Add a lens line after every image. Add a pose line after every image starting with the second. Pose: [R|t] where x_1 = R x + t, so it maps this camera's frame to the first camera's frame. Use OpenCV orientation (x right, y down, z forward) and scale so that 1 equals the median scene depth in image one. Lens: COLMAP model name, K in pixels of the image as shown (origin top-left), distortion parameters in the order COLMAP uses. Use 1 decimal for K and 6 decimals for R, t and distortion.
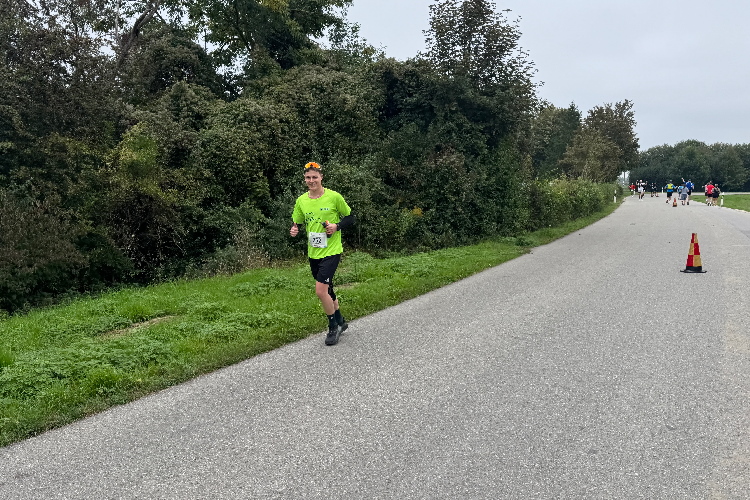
lens RADIAL K [[519.9, 0, 370.8], [0, 519.9, 253.8], [0, 0, 1]] dist [0.069859, -0.001699]
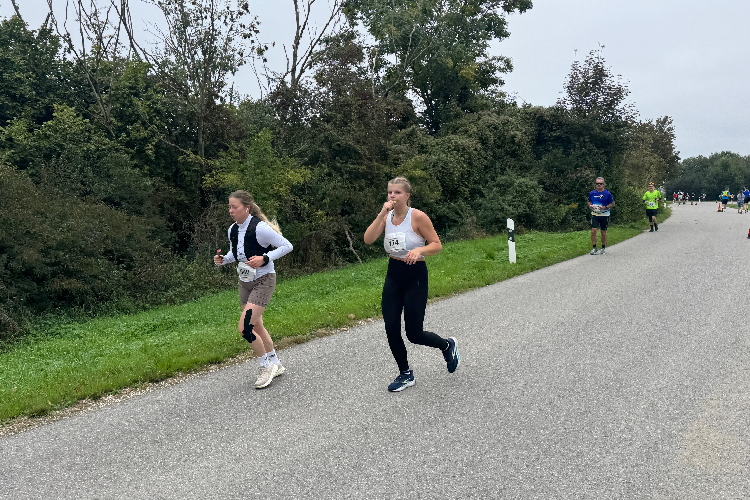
lens RADIAL K [[519.9, 0, 378.9], [0, 519.9, 245.6], [0, 0, 1]] dist [0.069859, -0.001699]
pose [[0.999540, 0.006300, -0.029661, -0.382349], [-0.007245, 0.999466, -0.031872, 0.079834], [0.029444, 0.032072, 0.999052, -0.519641]]
